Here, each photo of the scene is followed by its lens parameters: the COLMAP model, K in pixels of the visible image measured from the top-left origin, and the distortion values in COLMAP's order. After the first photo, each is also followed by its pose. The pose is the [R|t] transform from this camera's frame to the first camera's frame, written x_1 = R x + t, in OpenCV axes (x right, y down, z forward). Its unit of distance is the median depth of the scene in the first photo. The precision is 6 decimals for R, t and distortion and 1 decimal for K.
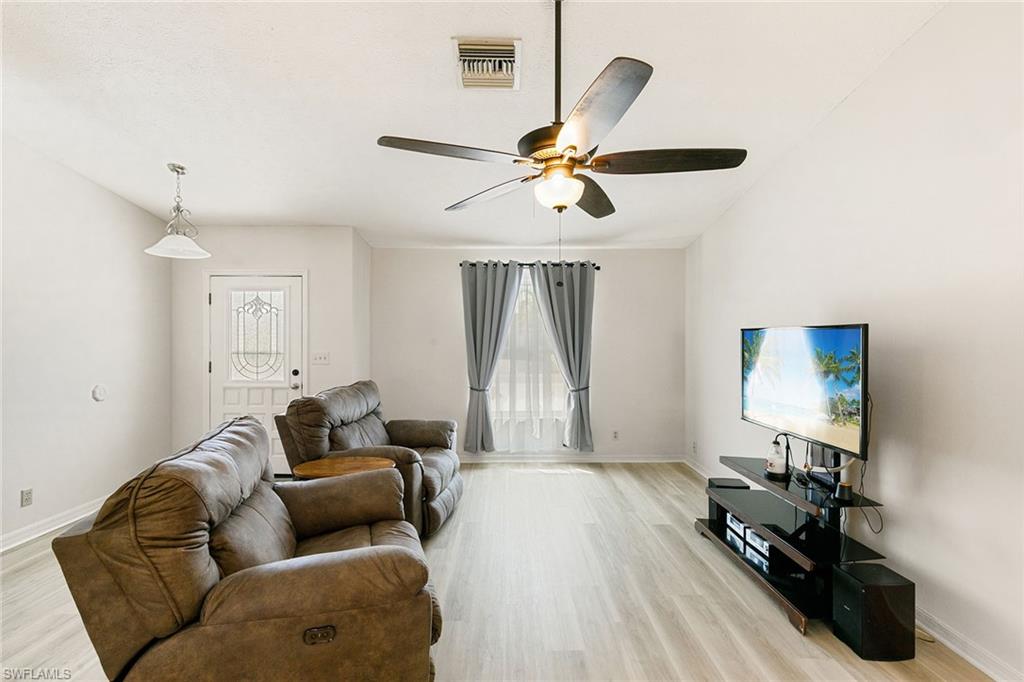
lens RADIAL K [[459.5, 0, 516.3], [0, 459.5, 337.4], [0, 0, 1]] dist [0.008622, 0.000445]
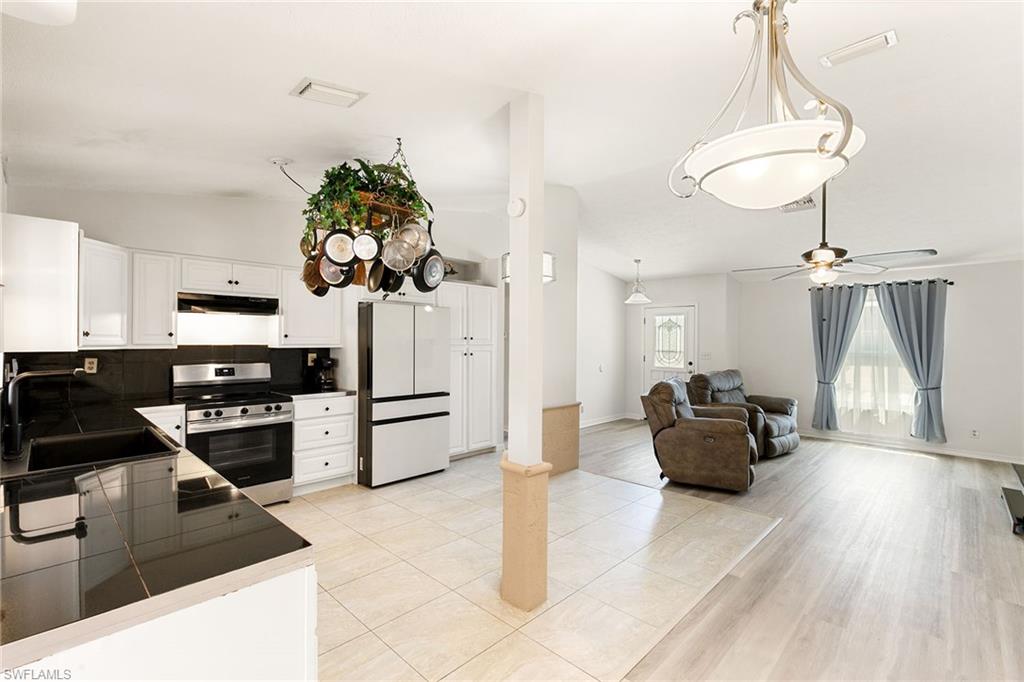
lens RADIAL K [[456.7, 0, 512.0], [0, 456.7, 341.0], [0, 0, 1]] dist [0.004705, -0.000126]
pose [[0.701958, 0.005673, -0.712196, 0.261151], [-0.004484, 0.999984, 0.003546, -0.008813], [0.712204, 0.000705, 0.701972, -0.662026]]
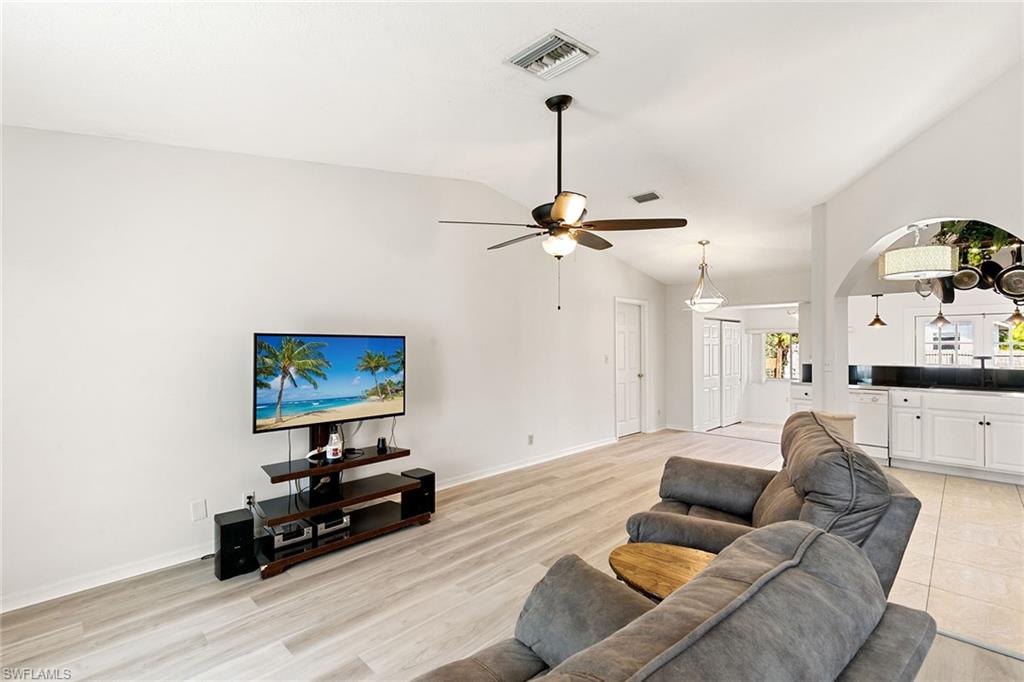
lens RADIAL K [[459.5, 0, 516.3], [0, 459.5, 337.4], [0, 0, 1]] dist [0.008622, 0.000445]
pose [[-0.707496, 0.010674, 0.706637, -0.408821], [-0.005488, 0.999773, -0.020597, 0.004635], [-0.706696, -0.018450, -0.707276, 1.030351]]
